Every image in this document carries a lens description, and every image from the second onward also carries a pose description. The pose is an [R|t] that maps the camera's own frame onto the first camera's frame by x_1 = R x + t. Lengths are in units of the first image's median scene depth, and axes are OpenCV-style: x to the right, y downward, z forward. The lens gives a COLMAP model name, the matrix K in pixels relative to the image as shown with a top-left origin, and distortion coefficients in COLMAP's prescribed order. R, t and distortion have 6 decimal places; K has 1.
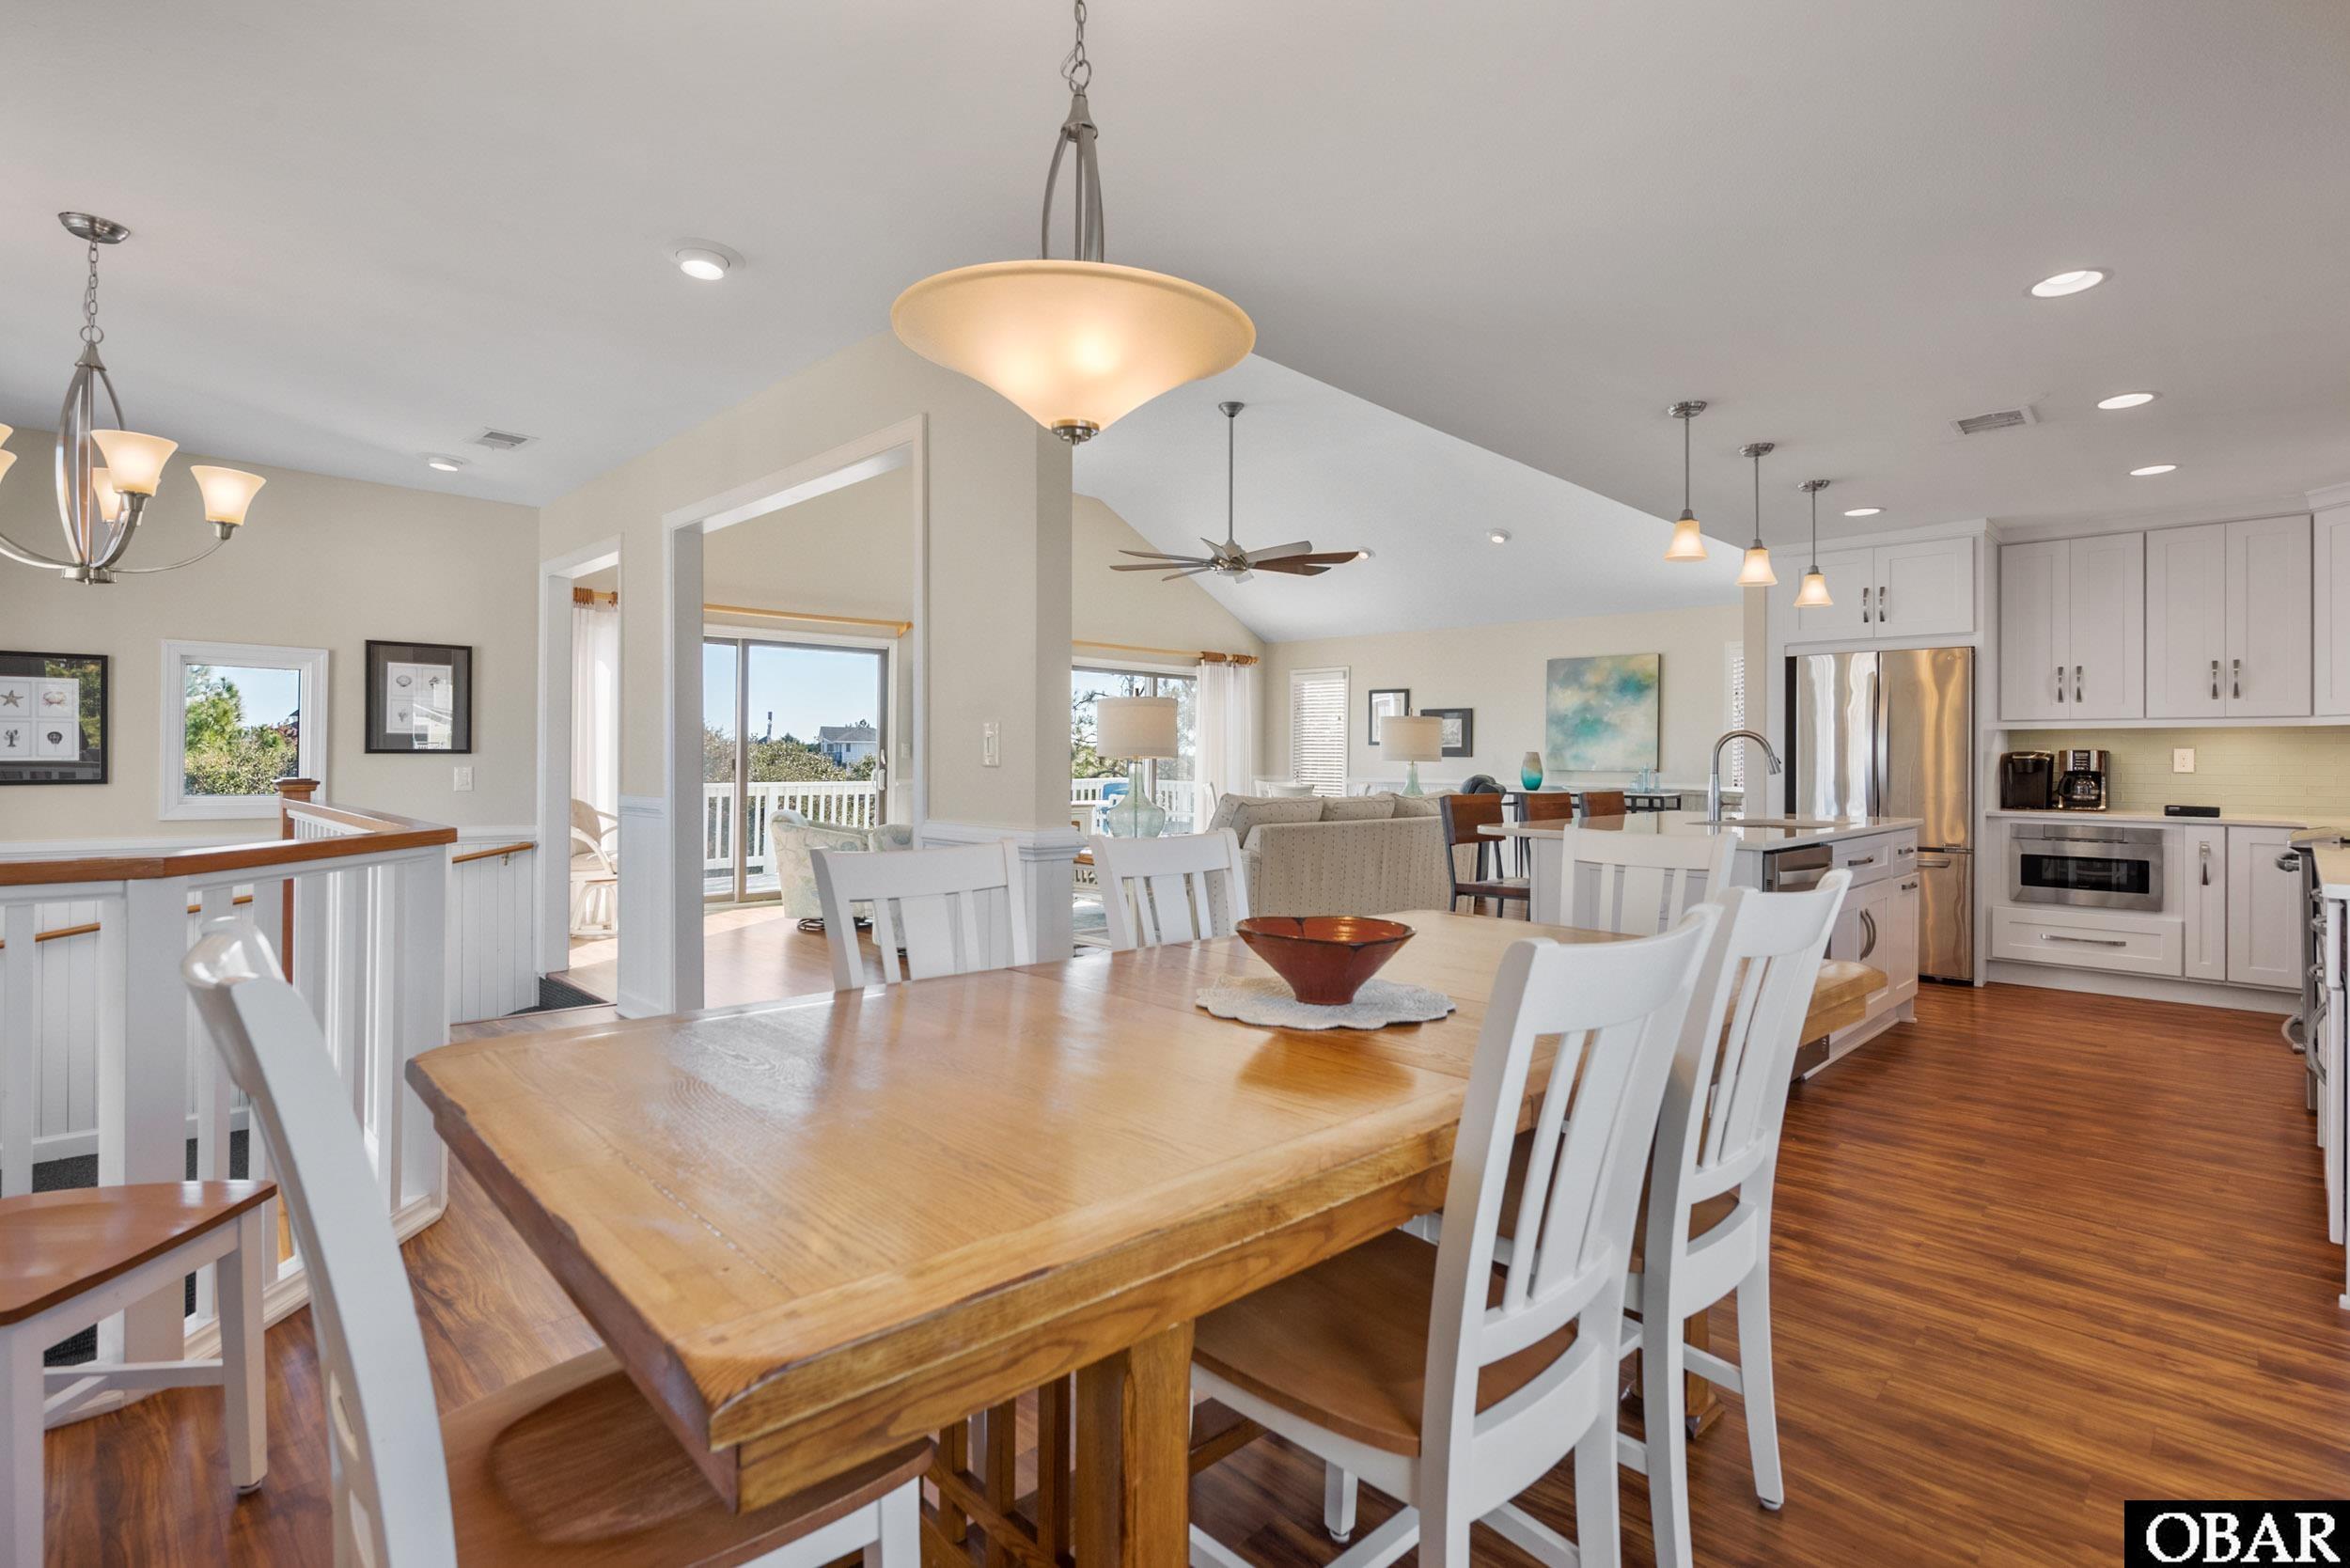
lens RADIAL K [[1117.9, 0, 1171.3], [0, 1117.9, 749.5], [0, 0, 1]] dist [-0.005384, -0.002175]
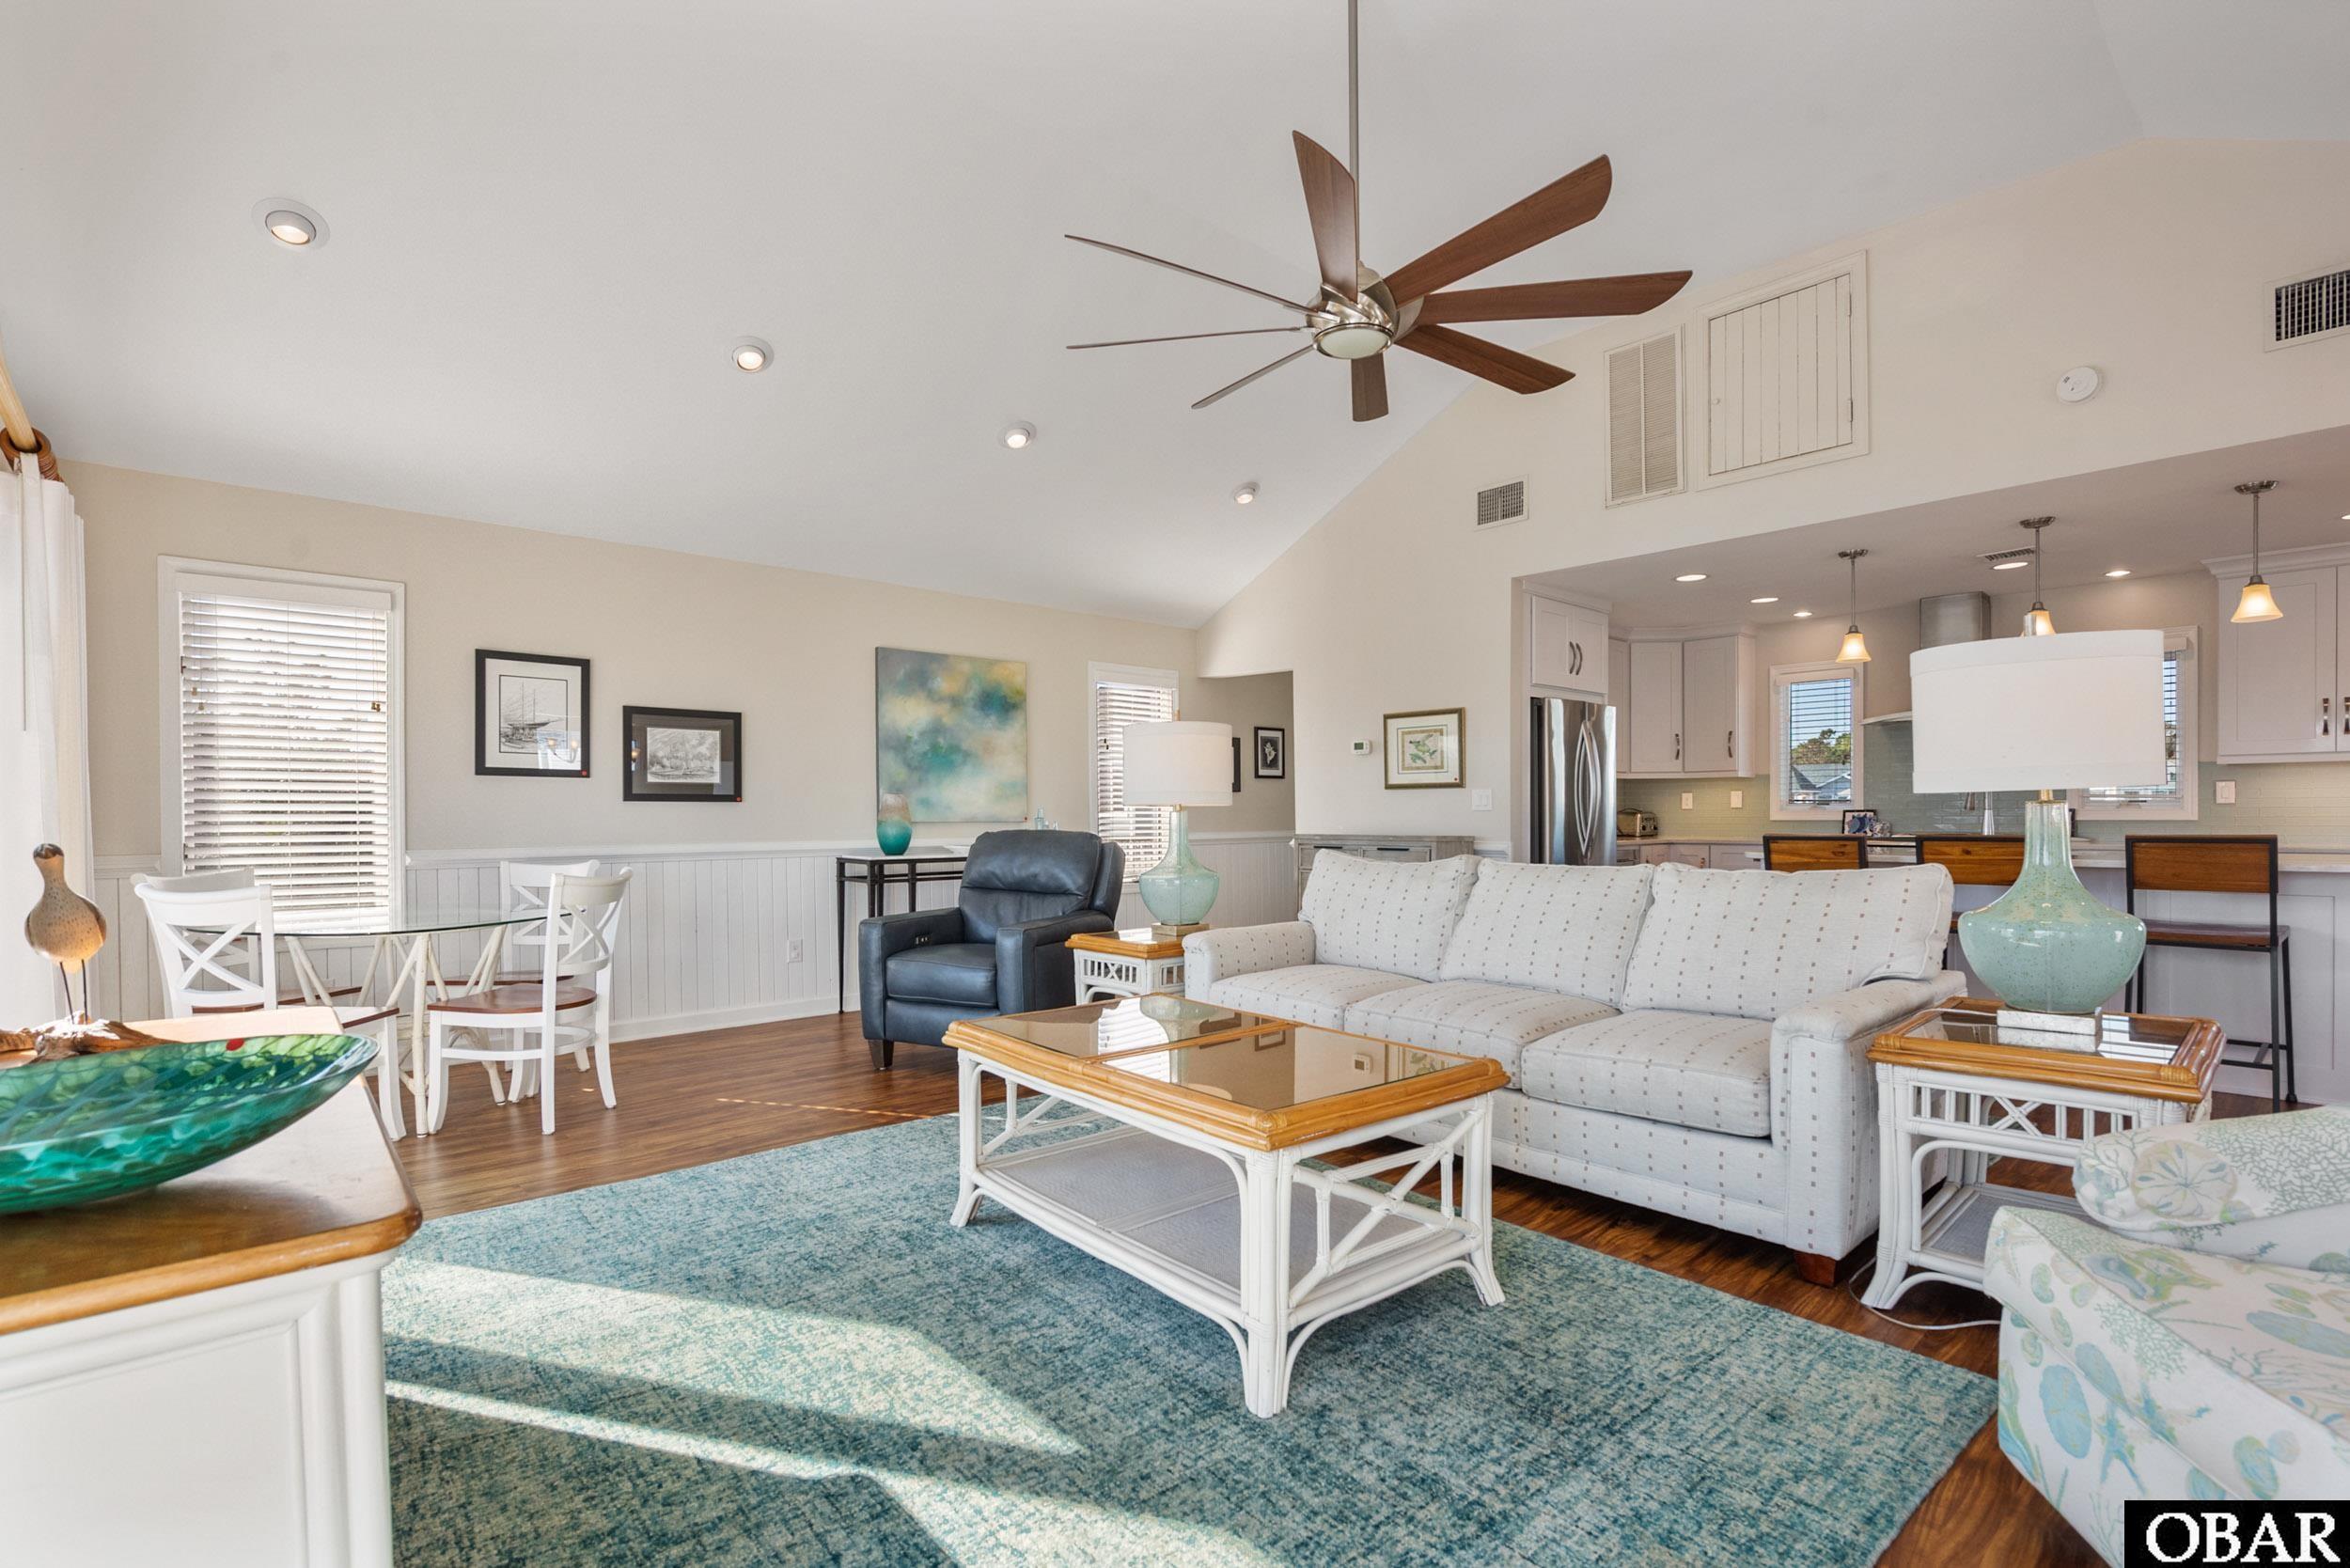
lens RADIAL K [[1103.3, 0, 1174.0], [0, 1103.3, 819.0], [0, 0, 1]] dist [-0.000129, -0.000151]
pose [[0.053514, -0.010319, 0.998514, -0.478247], [-0.002325, 0.999943, 0.010459, 0.016701], [-0.998564, -0.002882, 0.053487, 1.390956]]
